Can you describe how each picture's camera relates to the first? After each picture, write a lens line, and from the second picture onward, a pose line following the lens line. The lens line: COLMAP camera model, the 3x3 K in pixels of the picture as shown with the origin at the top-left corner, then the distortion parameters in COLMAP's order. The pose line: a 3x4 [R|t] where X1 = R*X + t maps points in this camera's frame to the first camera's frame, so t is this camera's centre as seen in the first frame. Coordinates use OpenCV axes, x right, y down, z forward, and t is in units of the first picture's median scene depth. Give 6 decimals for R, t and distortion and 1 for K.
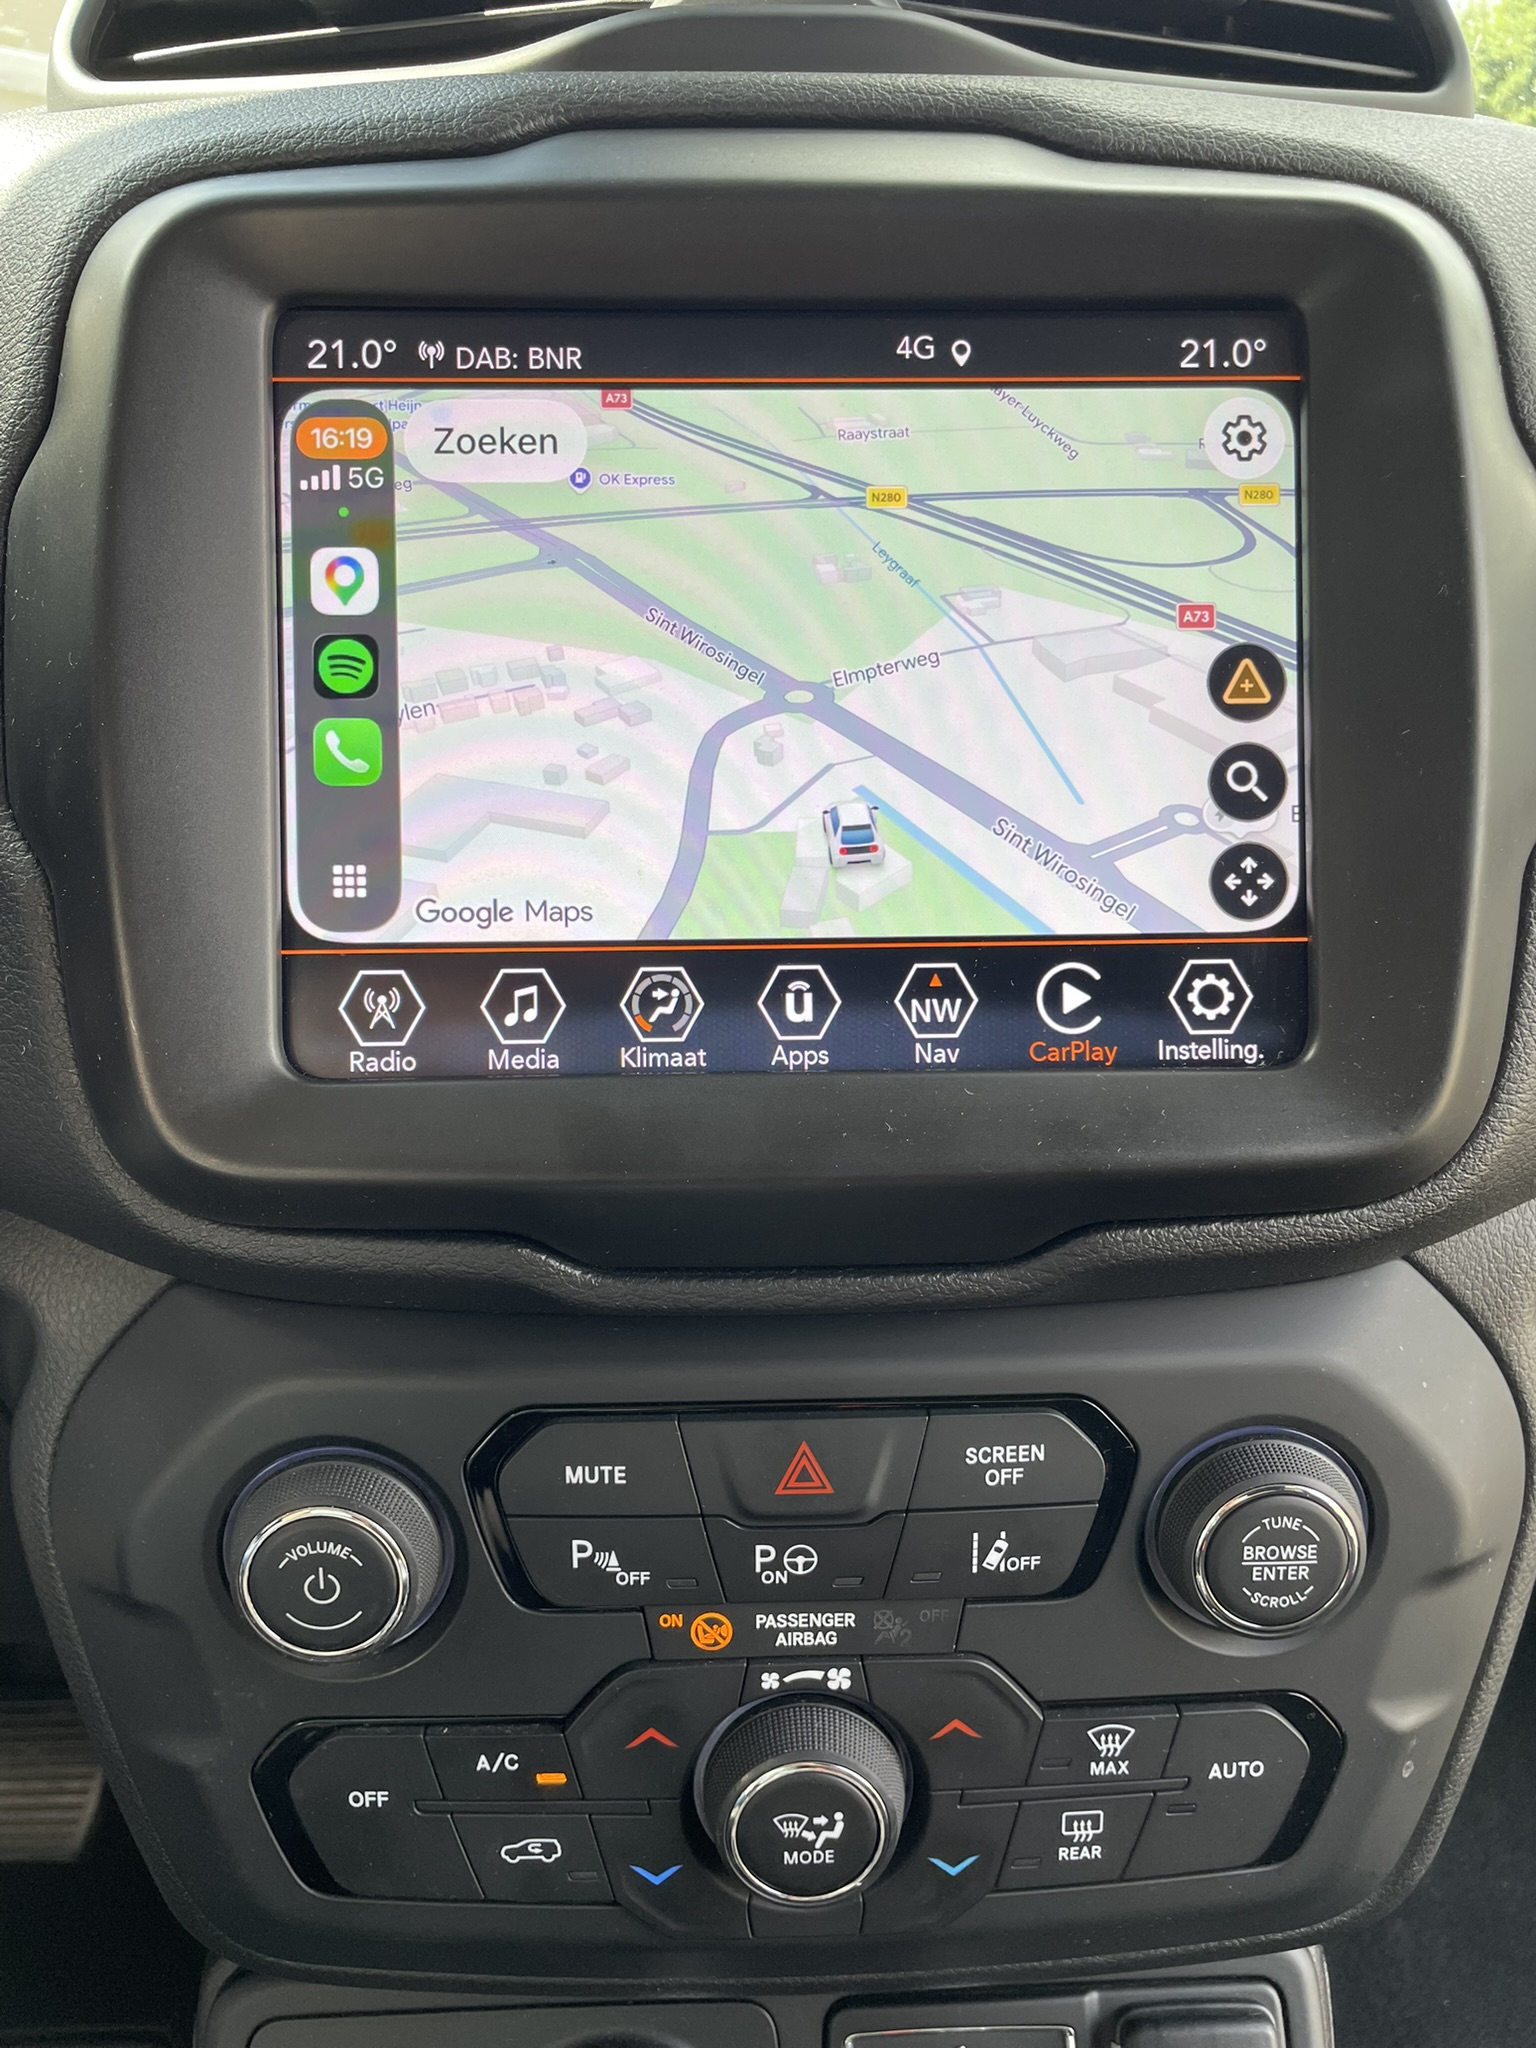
lens RADIAL K [[1591.9, 0, 768.0], [0, 1591.9, 1024.0], [0, 0, 1]] dist [0.036325, -0.098348]
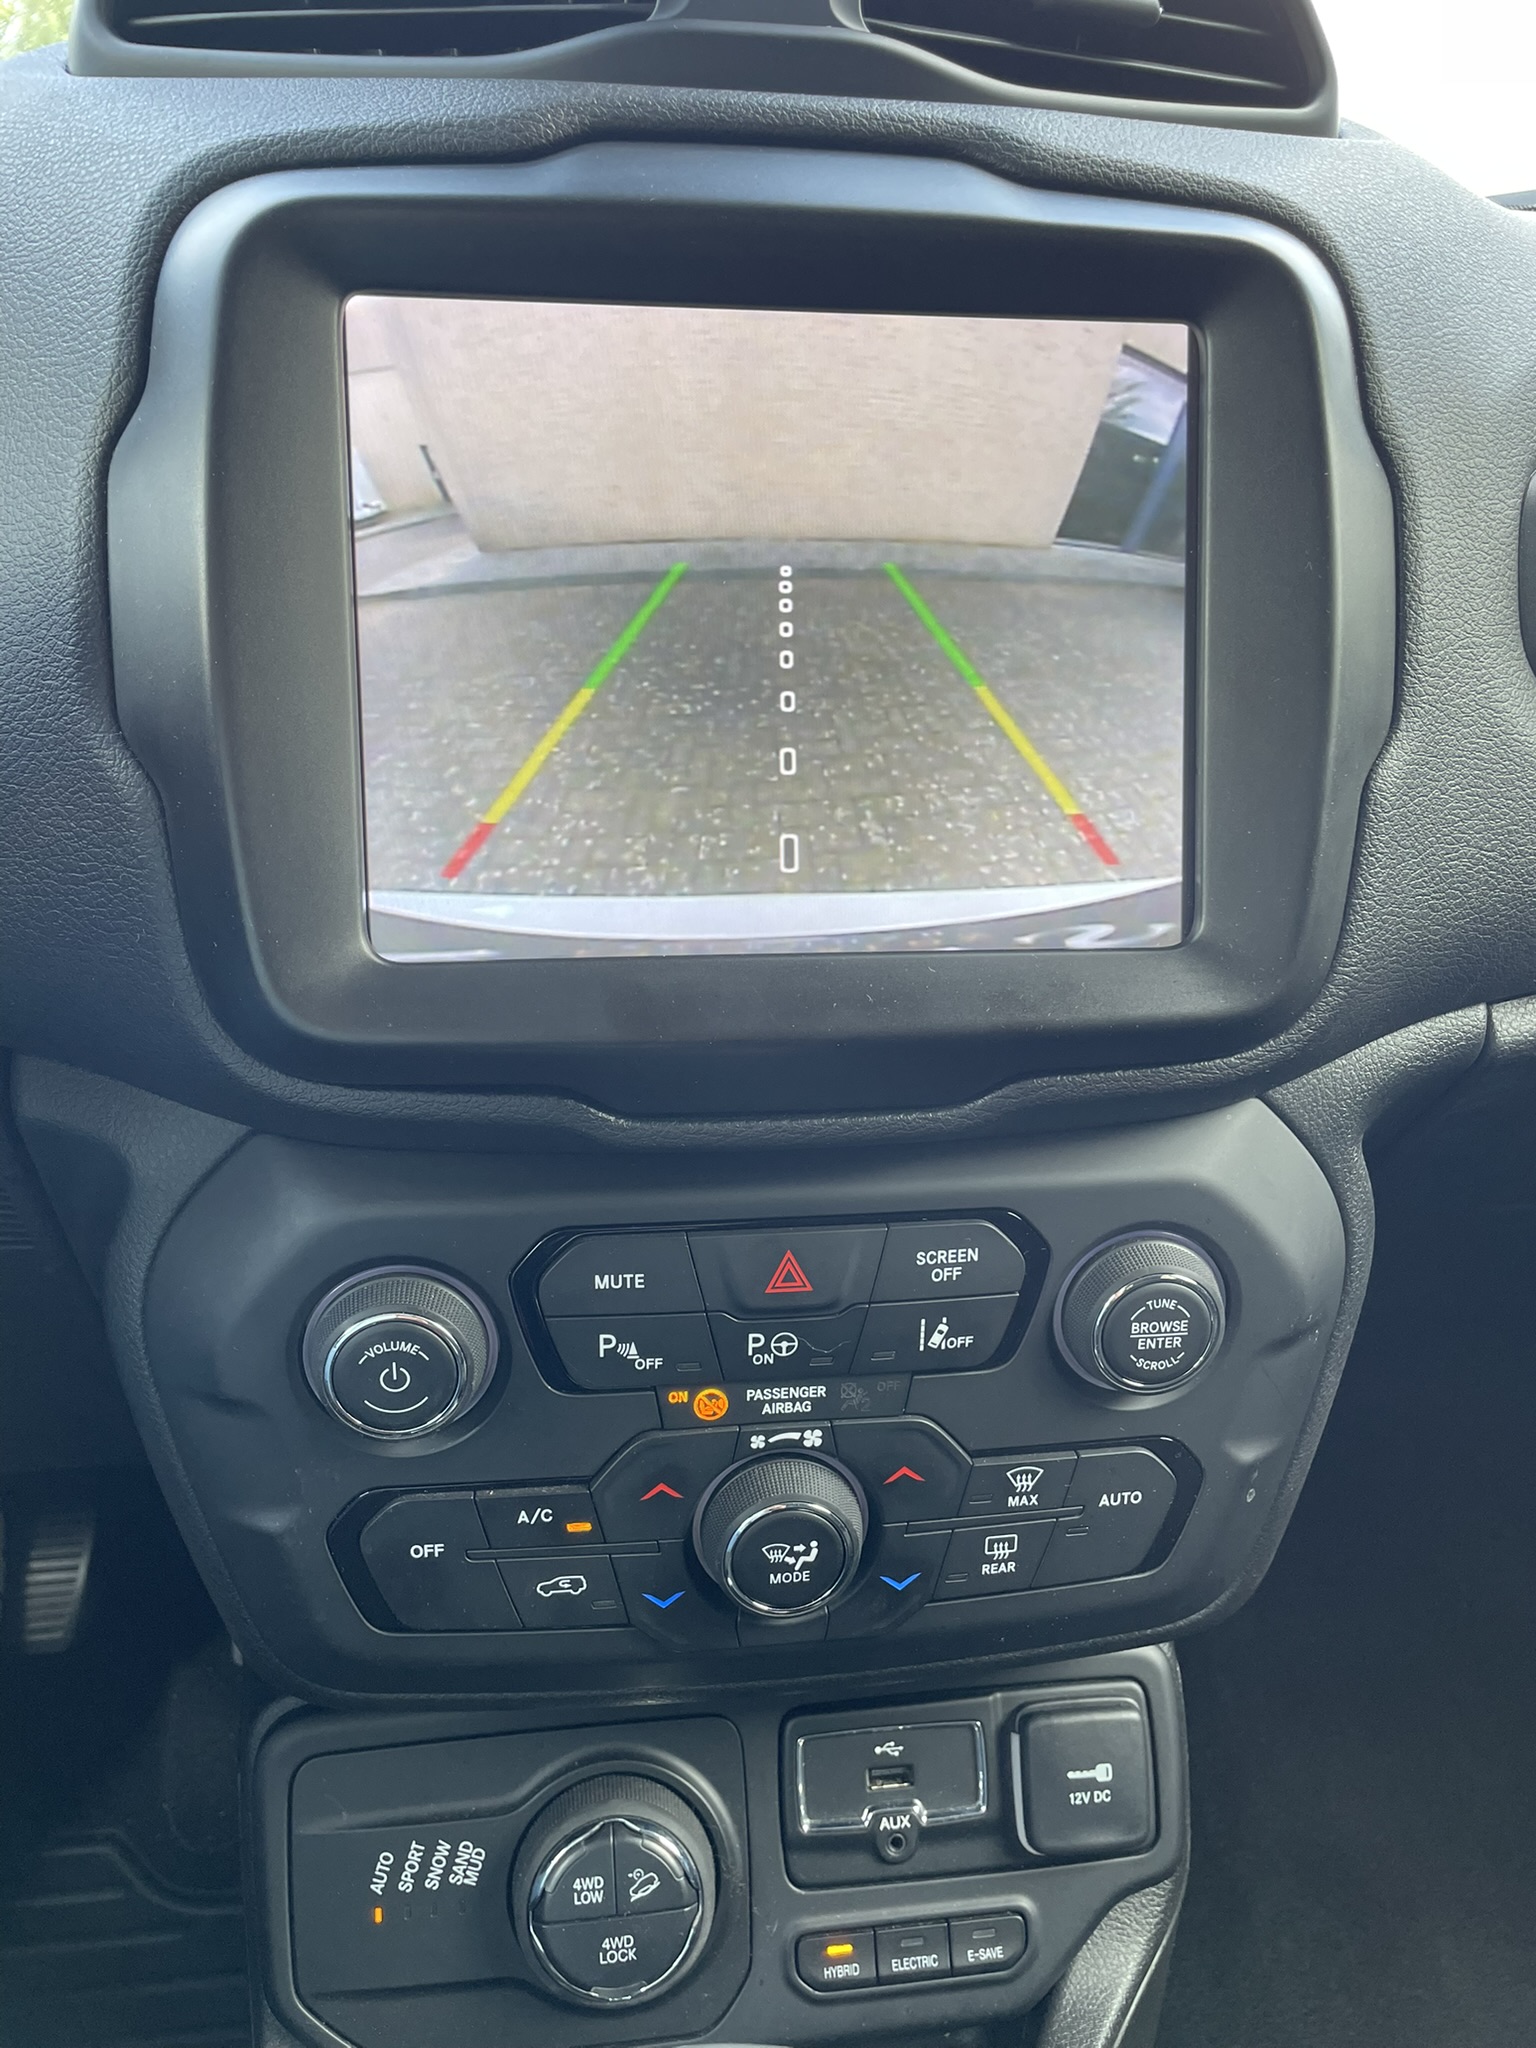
lens RADIAL K [[1591.9, 0, 768.0], [0, 1591.9, 1024.0], [0, 0, 1]] dist [0.036325, -0.098348]
pose [[0.994434, -0.009800, 0.104908, -0.118960], [0.000612, 0.996185, 0.087261, -0.020831], [-0.105363, -0.086711, 0.990646, -0.203946]]
